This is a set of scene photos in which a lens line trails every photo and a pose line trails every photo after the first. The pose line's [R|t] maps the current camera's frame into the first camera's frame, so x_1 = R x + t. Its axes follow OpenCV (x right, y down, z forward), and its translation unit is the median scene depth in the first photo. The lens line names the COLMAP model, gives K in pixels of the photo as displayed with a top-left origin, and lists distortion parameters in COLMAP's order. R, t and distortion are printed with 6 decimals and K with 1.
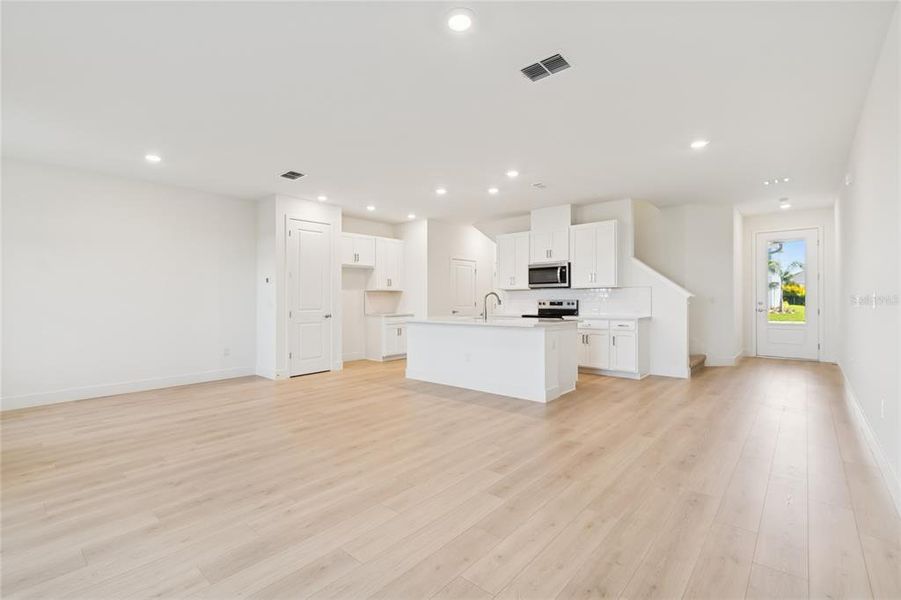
lens RADIAL K [[401.5, 0, 443.8], [0, 401.5, 300.2], [0, 0, 1]] dist [0.000514, -0.000239]
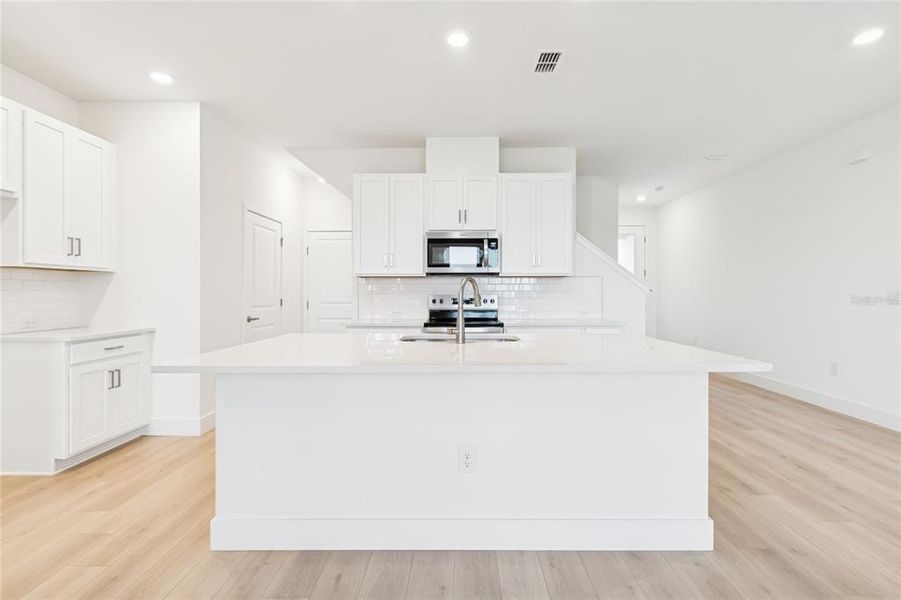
lens RADIAL K [[409.0, 0, 452.7], [0, 409.0, 295.5], [0, 0, 1]] dist [-0.000256, -0.000138]
pose [[0.750551, 0.000715, 0.660812, -0.146266], [-0.000996, 1.000000, 0.000050, 0.000154], [-0.660812, -0.000696, 0.750551, 0.581181]]
